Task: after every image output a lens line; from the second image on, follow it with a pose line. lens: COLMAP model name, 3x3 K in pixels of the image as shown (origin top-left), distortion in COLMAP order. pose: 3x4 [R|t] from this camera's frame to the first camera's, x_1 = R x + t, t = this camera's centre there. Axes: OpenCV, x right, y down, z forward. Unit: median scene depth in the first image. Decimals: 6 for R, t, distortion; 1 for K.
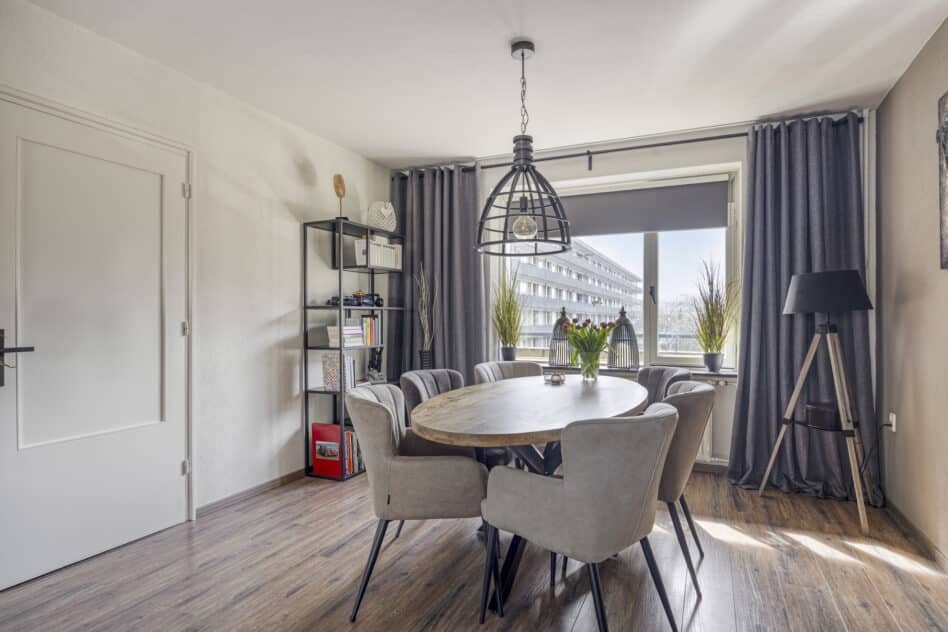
lens RADIAL K [[517.3, 0, 469.8], [0, 517.3, 315.4], [0, 0, 1]] dist [-0.005866, -0.001690]
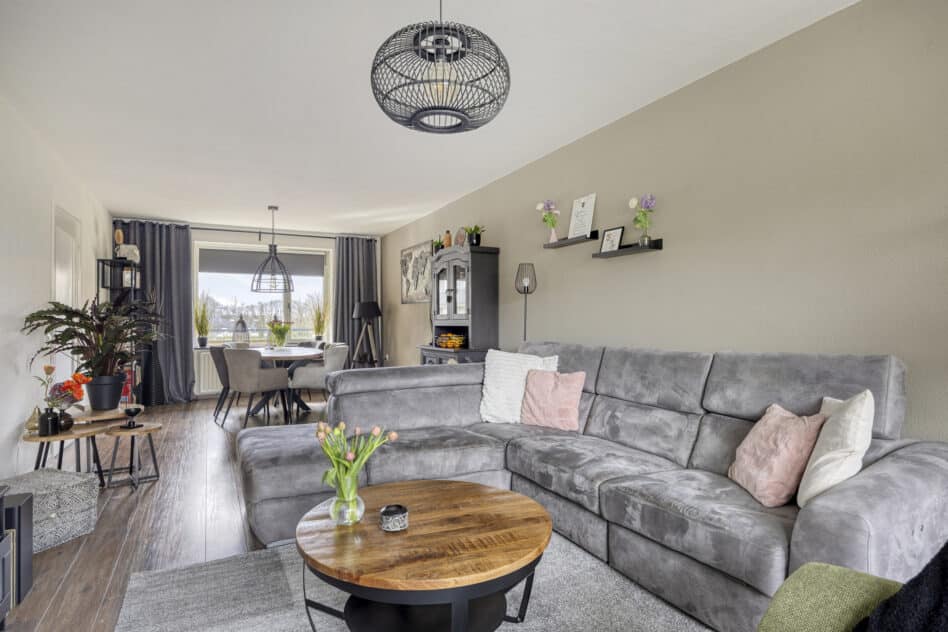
lens RADIAL K [[517.3, 0, 472.0], [0, 517.3, 317.4], [0, 0, 1]] dist [-0.005866, -0.001690]
pose [[0.626636, 0.000175, 0.779312, -0.837999], [-0.000423, 1.000000, 0.000115, -0.005581], [-0.779312, -0.000401, 0.626636, -0.867318]]
